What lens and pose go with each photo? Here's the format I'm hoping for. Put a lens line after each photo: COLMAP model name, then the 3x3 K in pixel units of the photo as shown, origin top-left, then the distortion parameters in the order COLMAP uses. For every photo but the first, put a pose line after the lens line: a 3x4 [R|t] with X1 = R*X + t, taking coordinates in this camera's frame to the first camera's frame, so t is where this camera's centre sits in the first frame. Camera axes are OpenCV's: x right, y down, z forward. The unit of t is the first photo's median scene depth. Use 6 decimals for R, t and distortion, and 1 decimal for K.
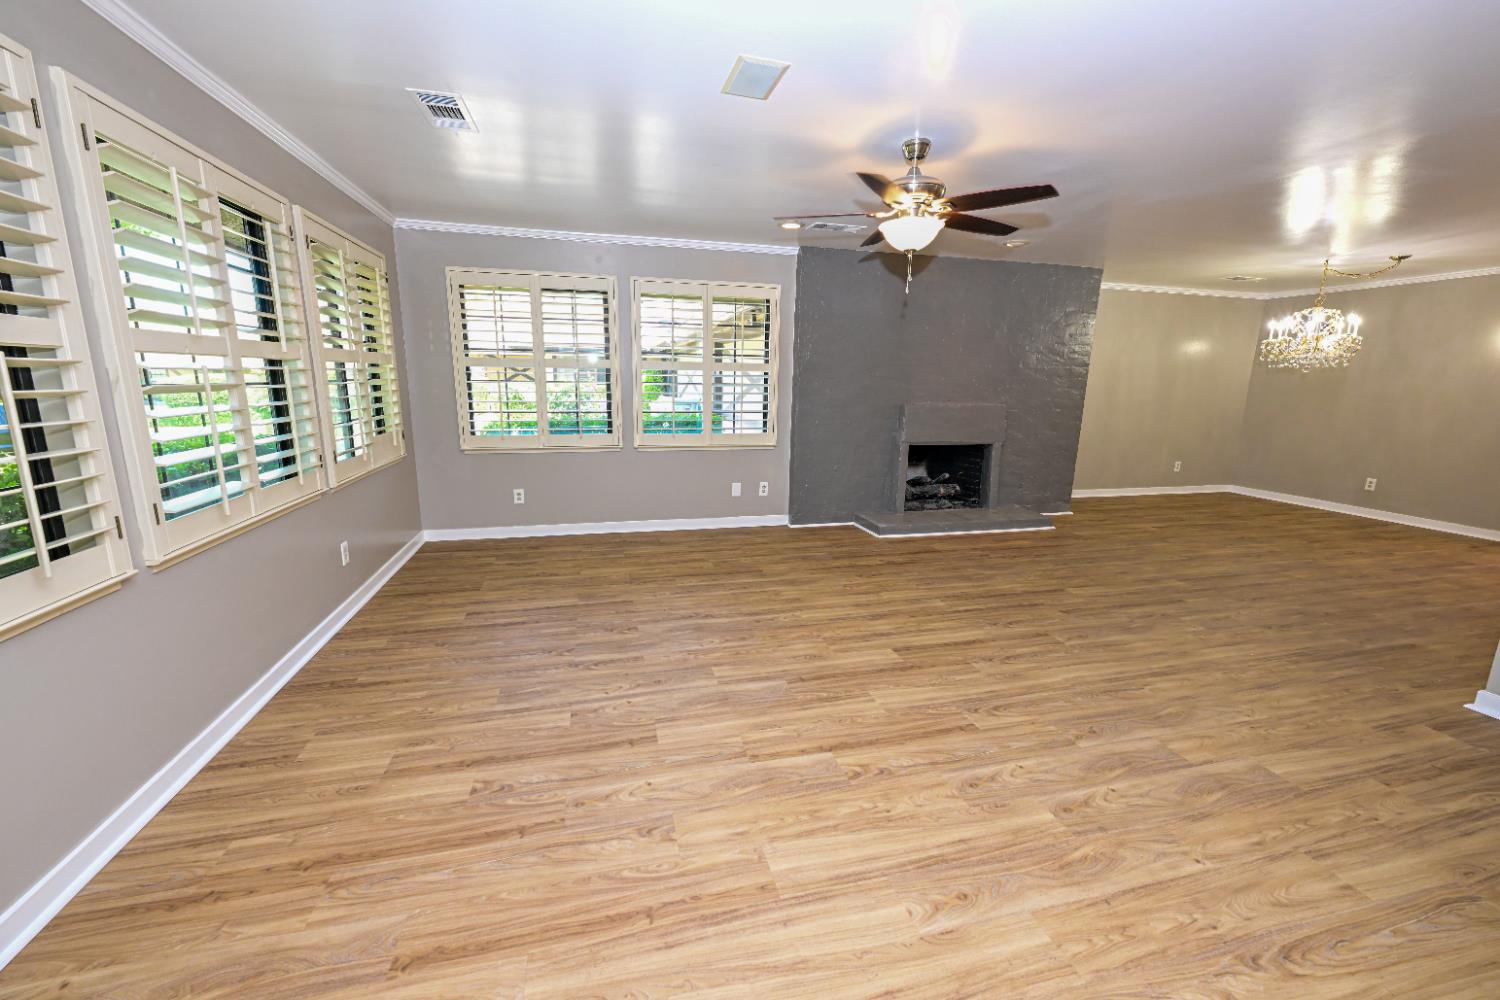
lens RADIAL K [[611.6, 0, 751.7], [0, 611.6, 505.2], [0, 0, 1]] dist [0.000005, -0.000238]
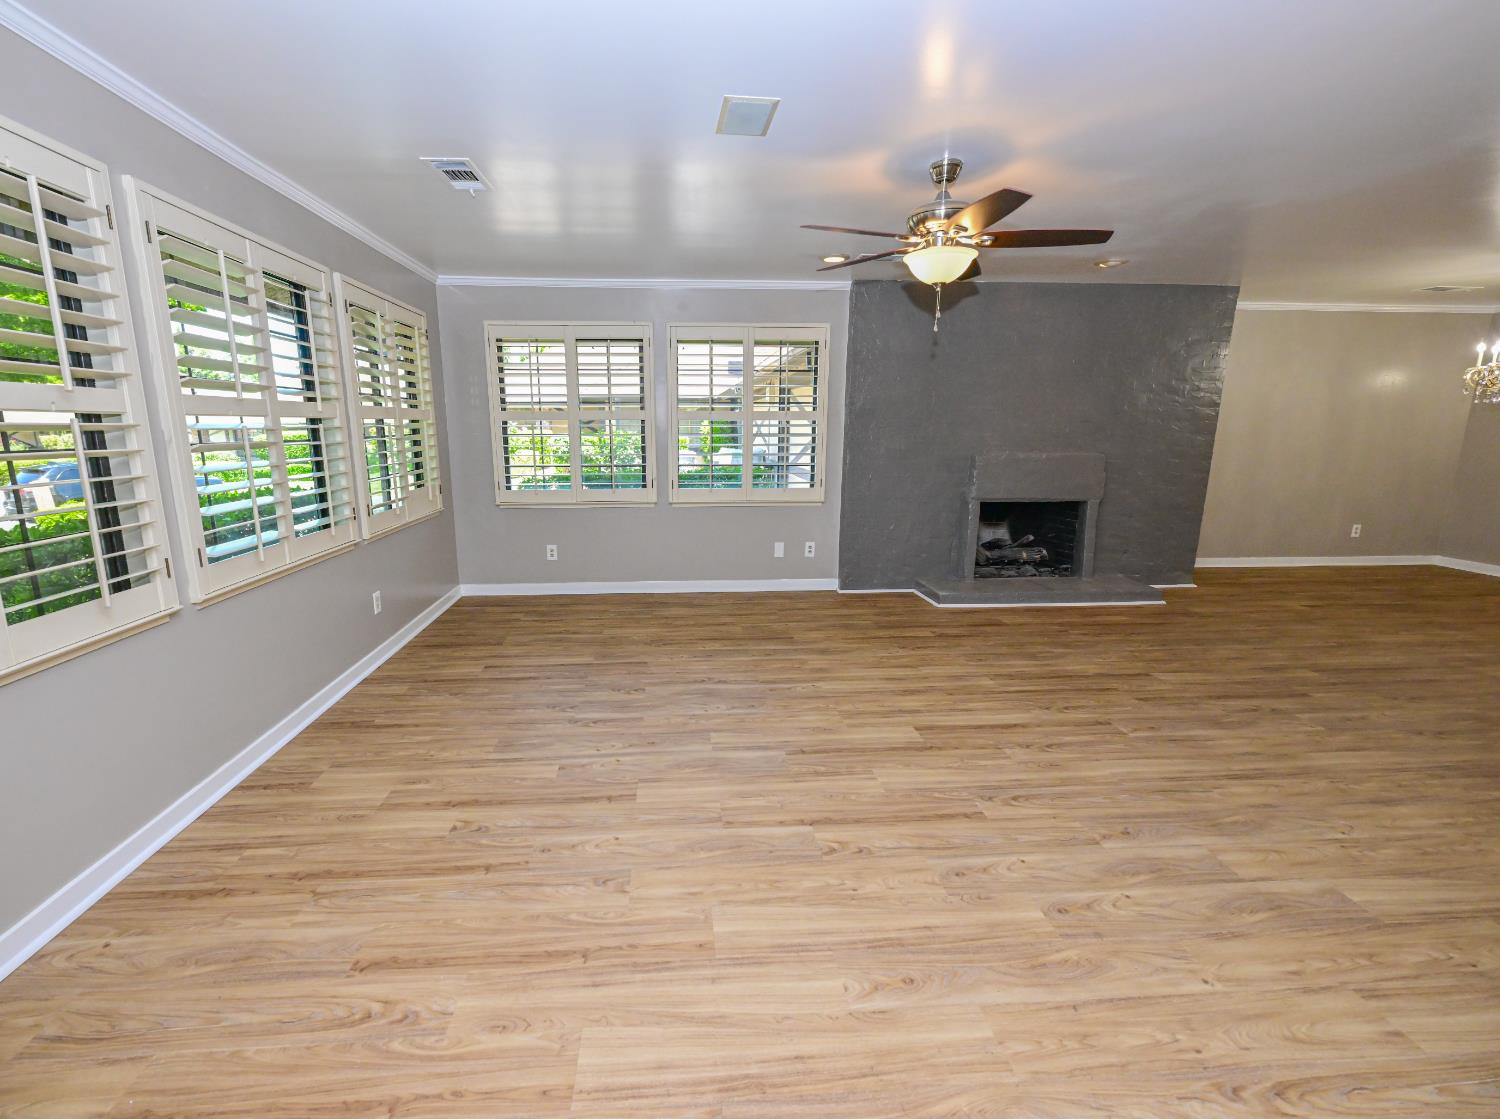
lens RADIAL K [[705.9, 0, 745.0], [0, 705.9, 571.8], [0, 0, 1]] dist [-0.000451, -0.000113]
pose [[0.982648, 0.021976, -0.184176, 0.206479], [-0.022288, 0.999752, 0.000378, 0.014200], [0.184138, 0.003734, 0.982893, -0.079746]]
